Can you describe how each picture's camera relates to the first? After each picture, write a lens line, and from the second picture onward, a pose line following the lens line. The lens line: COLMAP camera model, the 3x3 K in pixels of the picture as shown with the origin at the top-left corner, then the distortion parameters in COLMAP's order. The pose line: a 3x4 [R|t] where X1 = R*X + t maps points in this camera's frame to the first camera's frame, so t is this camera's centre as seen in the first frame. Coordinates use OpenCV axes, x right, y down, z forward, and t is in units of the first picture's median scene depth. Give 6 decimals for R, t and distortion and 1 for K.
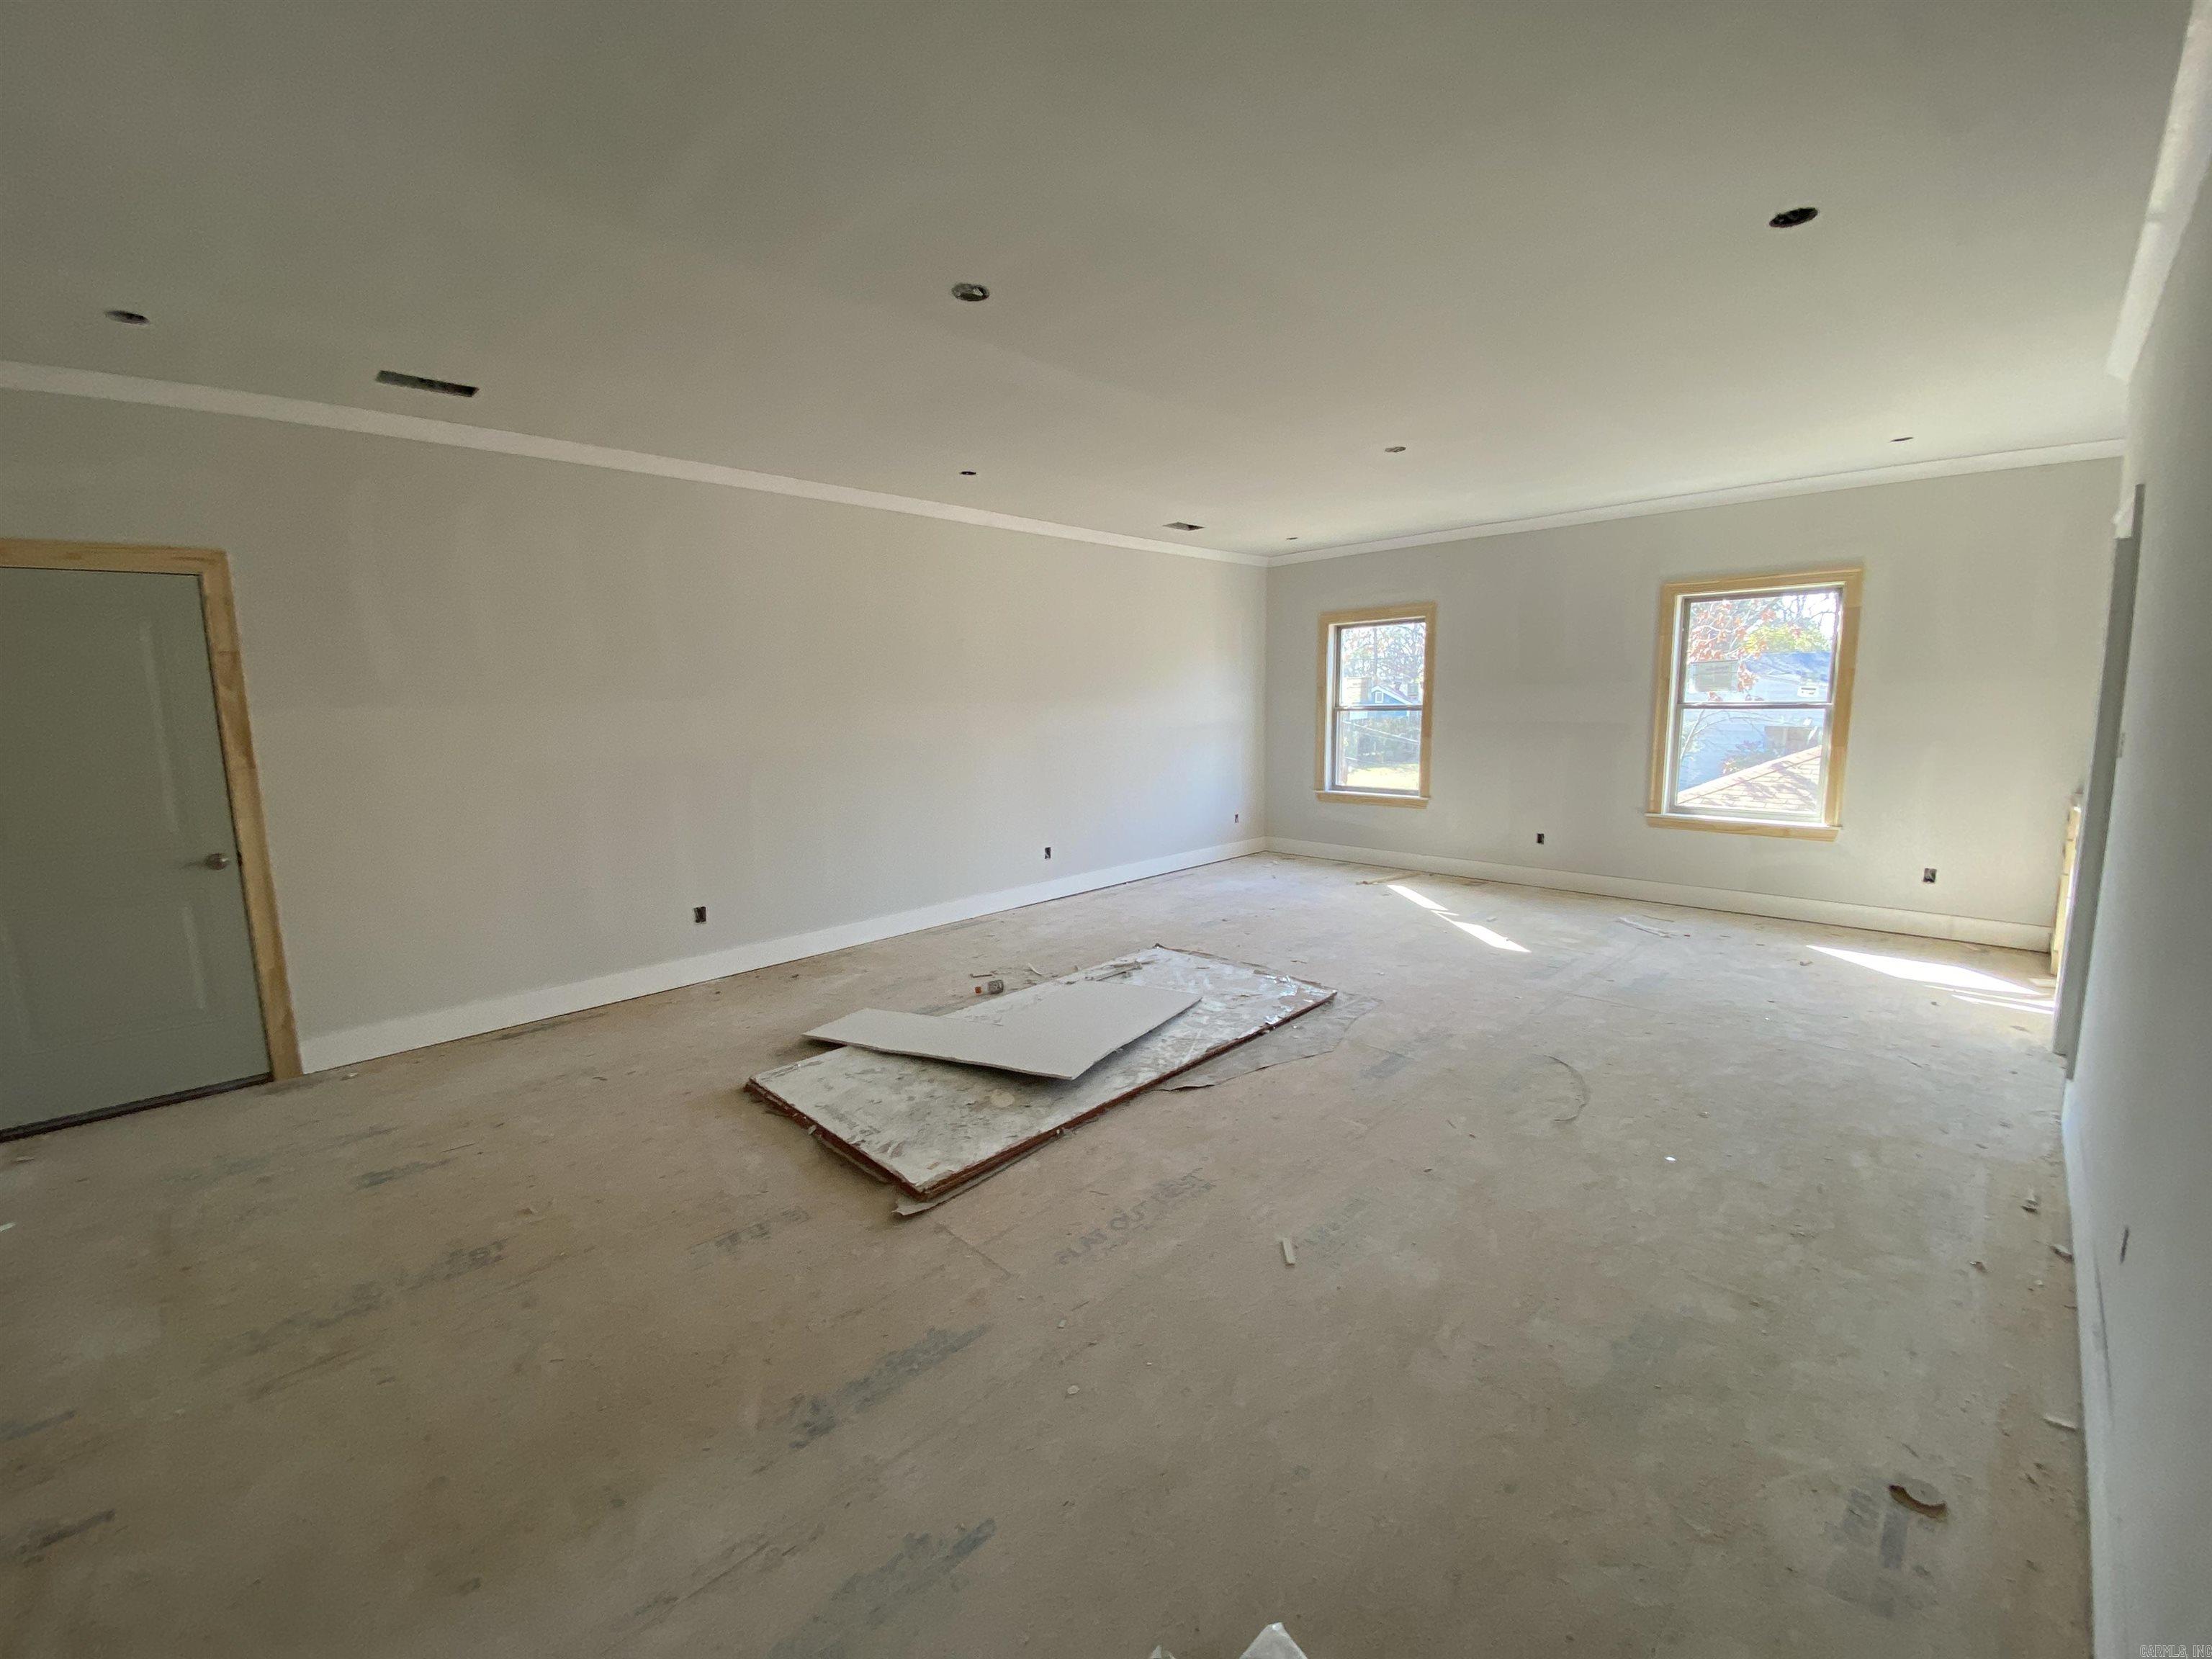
lens RADIAL K [[887.4, 0, 1110.8], [0, 887.4, 834.6], [0, 0, 1]] dist [0.028540, -0.022181]
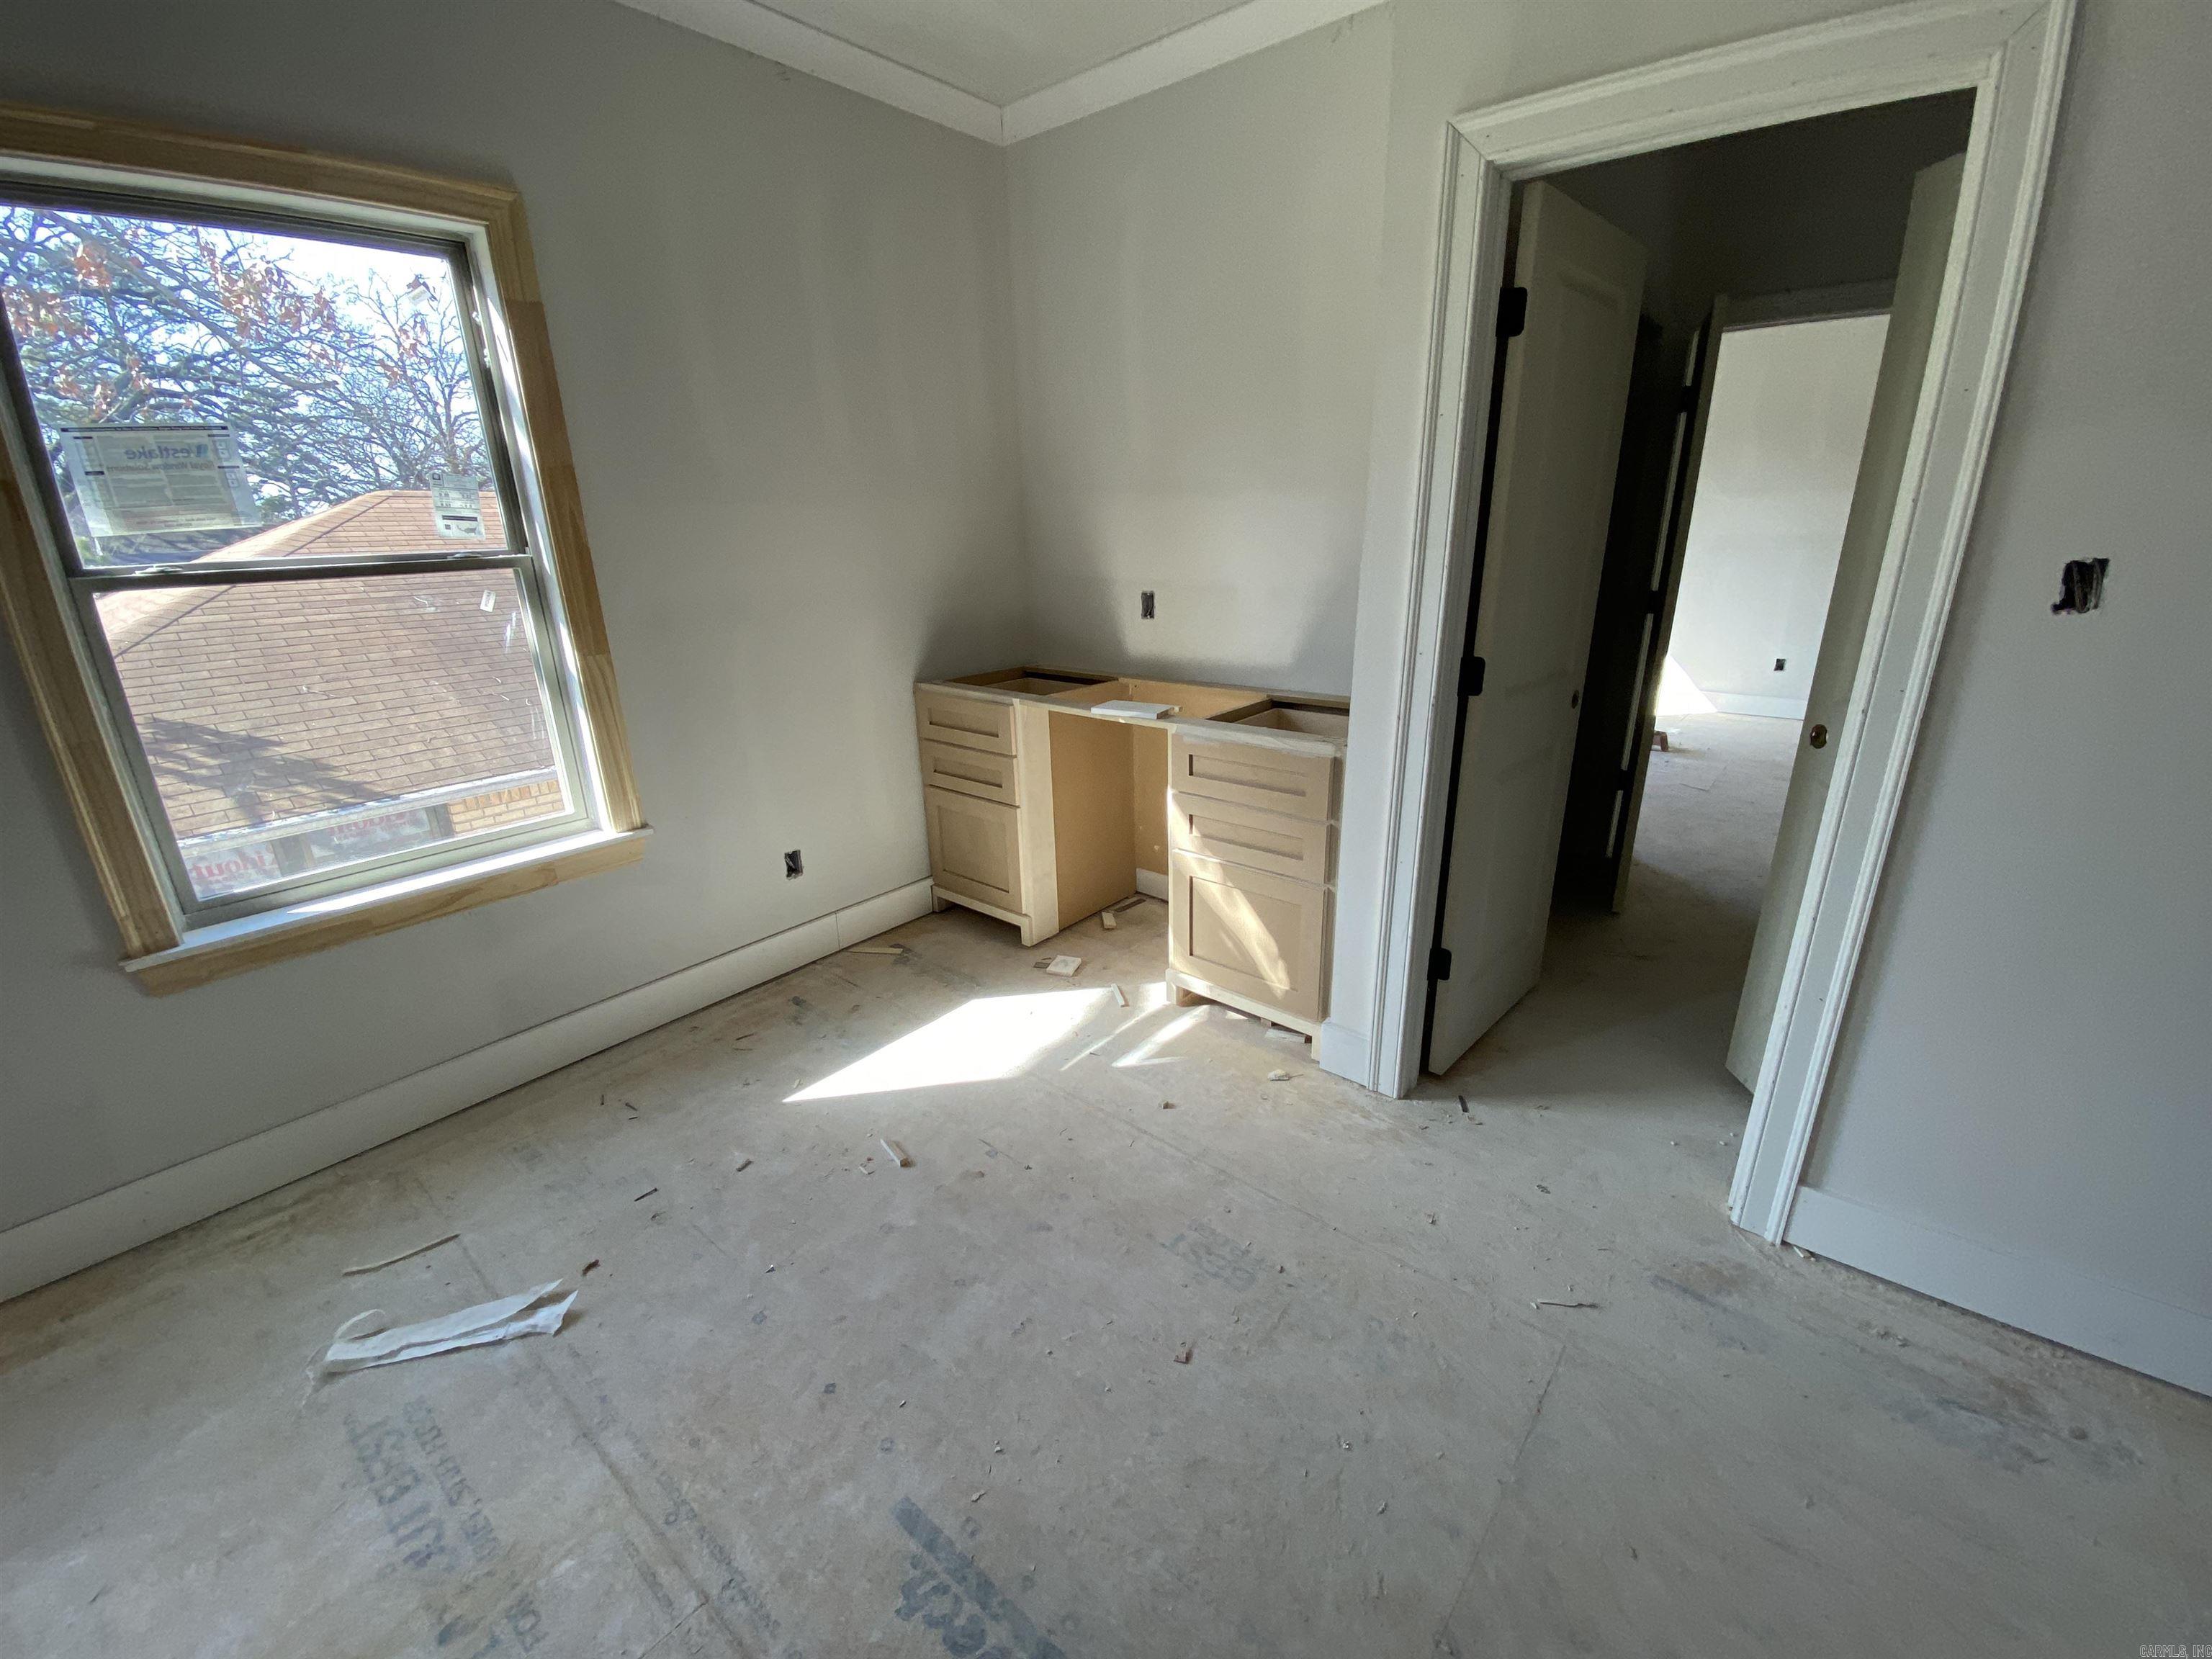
lens RADIAL K [[887.4, 0, 1110.8], [0, 887.4, 834.6], [0, 0, 1]] dist [0.028540, -0.022181]
pose [[-0.081045, -0.314994, 0.945627, 0.331194], [0.177978, 0.928926, 0.324685, -0.105703], [-0.980691, 0.194615, -0.019223, 0.723505]]
